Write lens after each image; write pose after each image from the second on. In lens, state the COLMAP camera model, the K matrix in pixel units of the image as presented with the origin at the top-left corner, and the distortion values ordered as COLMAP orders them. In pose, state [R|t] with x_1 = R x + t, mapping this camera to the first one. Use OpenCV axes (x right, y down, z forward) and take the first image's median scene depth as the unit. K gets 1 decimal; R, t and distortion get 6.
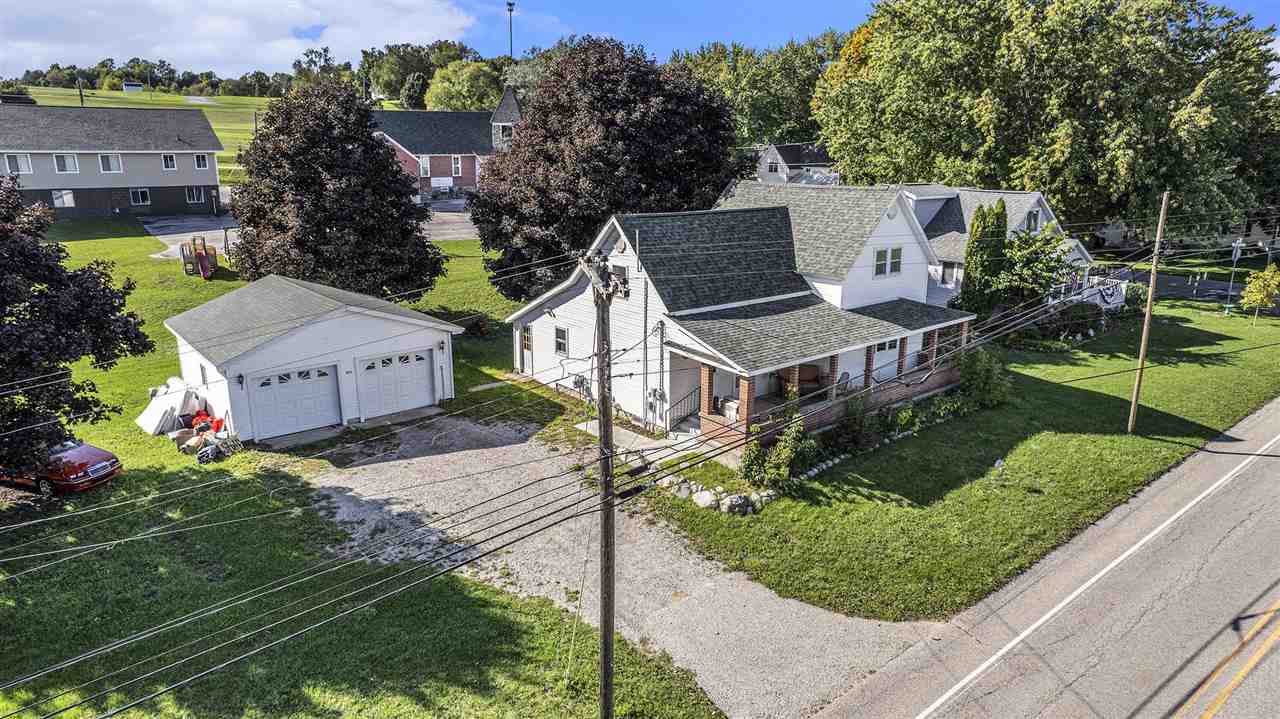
lens RADIAL K [[821.7, 0, 640.0], [0, 821.7, 359.5], [0, 0, 1]] dist [-0.084293, 0.070689]
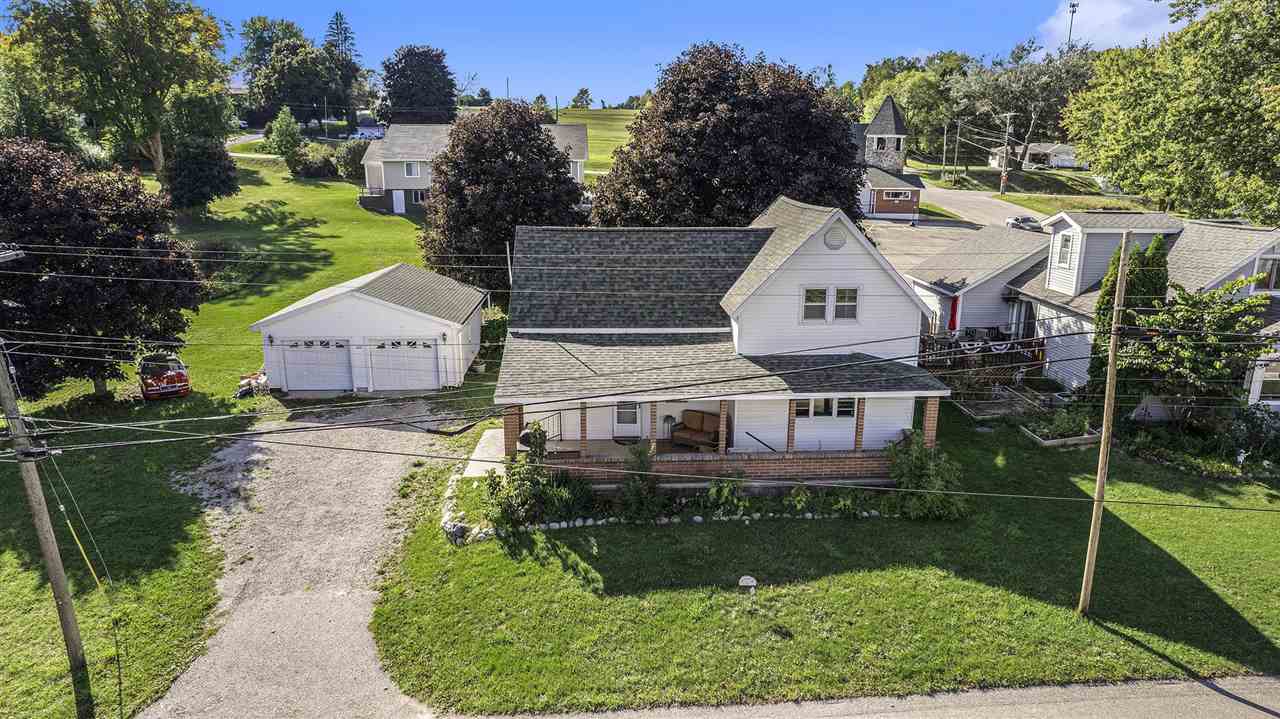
lens RADIAL K [[821.7, 0, 640.0], [0, 821.7, 359.5], [0, 0, 1]] dist [-0.084293, 0.070689]
pose [[0.800353, 0.144320, -0.581899, 0.648860], [-0.153150, 0.987608, 0.034297, -0.069307], [0.579638, 0.061668, 0.812537, 0.271284]]
